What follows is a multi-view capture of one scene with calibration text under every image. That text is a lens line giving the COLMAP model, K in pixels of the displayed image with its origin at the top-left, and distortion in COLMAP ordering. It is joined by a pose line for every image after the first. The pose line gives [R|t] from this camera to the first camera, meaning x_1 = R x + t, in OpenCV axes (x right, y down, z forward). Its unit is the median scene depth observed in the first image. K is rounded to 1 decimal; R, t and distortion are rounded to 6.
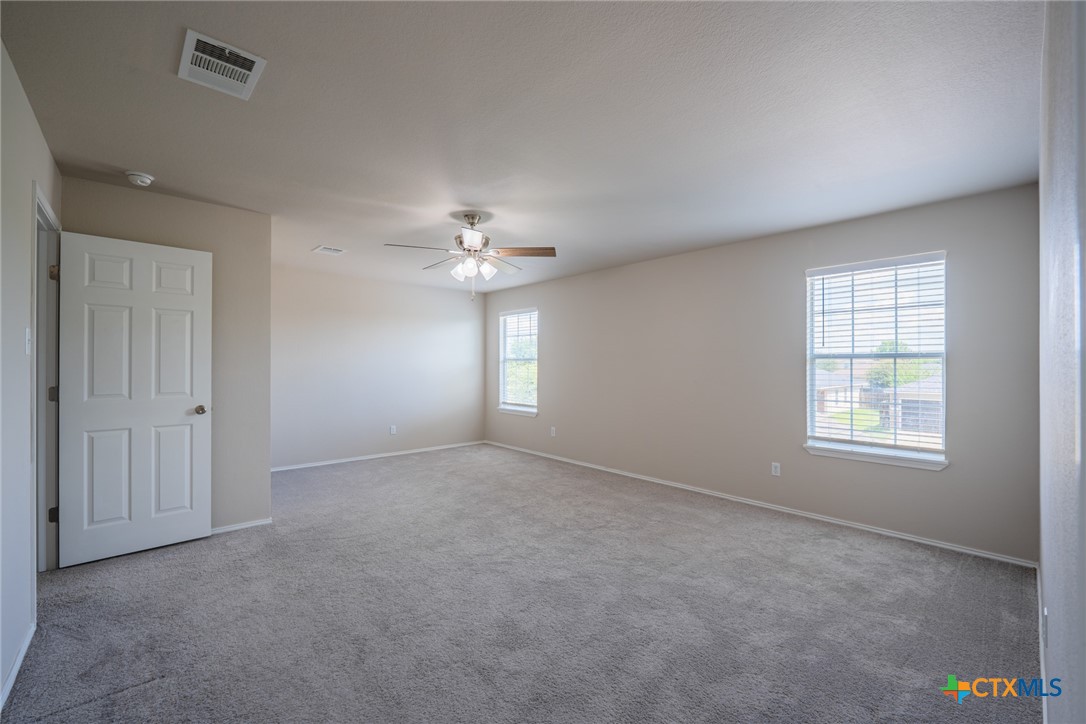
lens RADIAL K [[442.9, 0, 534.5], [0, 442.9, 362.8], [0, 0, 1]] dist [-0.010880, -0.000808]
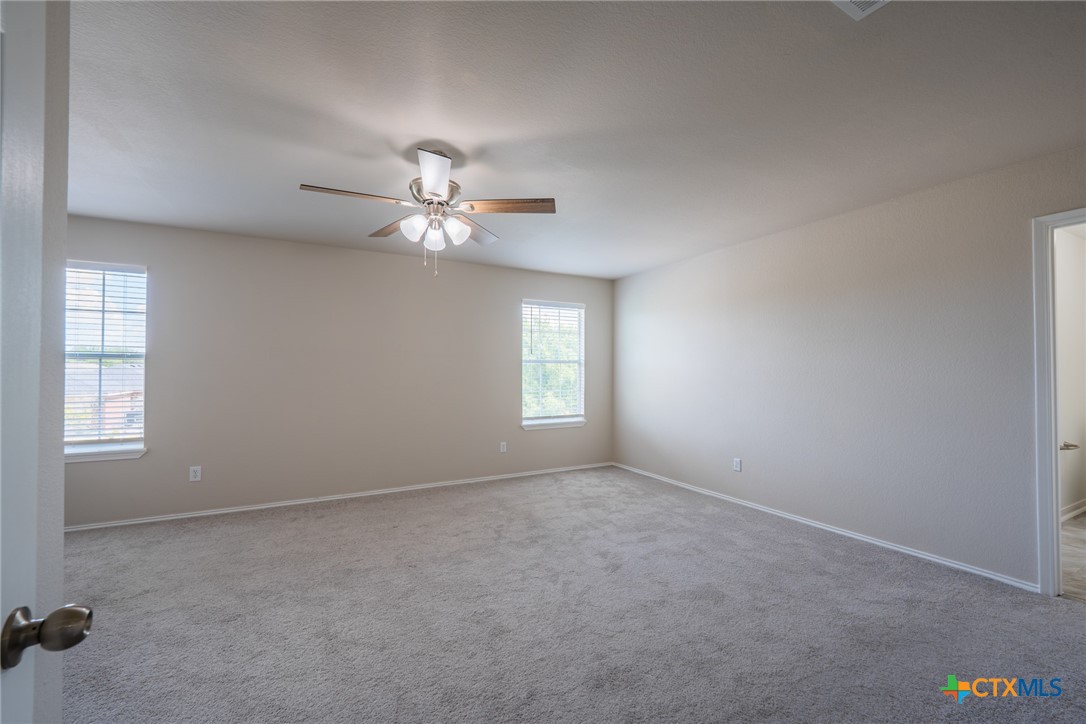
lens RADIAL K [[432.9, 0, 542.5], [0, 432.9, 378.8], [0, 0, 1]] dist [0.024721, -0.000150]
pose [[0.244392, -0.037007, 0.968970, -0.761999], [-0.013622, 0.999042, 0.041592, -0.019240], [-0.969581, -0.023364, 0.243653, 0.660164]]
